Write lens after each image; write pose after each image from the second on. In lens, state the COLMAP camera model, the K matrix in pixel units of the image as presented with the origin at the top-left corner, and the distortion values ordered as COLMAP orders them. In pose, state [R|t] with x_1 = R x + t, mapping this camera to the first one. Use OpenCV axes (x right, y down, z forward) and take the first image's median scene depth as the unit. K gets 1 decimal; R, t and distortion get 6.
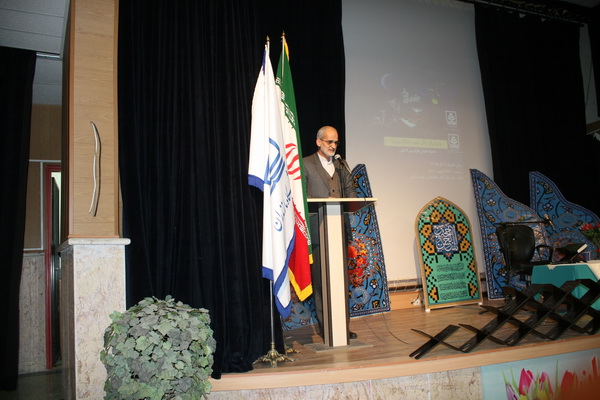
lens RADIAL K [[496.2, 0, 303.2], [0, 496.2, 203.9], [0, 0, 1]] dist [-0.109765, 0.010806]
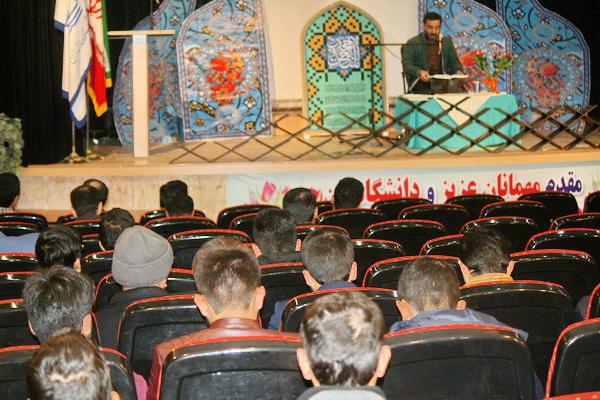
lens RADIAL K [[1540.5, 0, 299.7], [0, 1540.5, 199.7], [0, 0, 1]] dist [-0.253541, 0.000000]
pose [[0.986187, 0.060762, -0.154087, 0.643144], [-0.021289, 0.969066, 0.245882, -0.327898], [0.164261, -0.239206, 0.956974, -1.558121]]
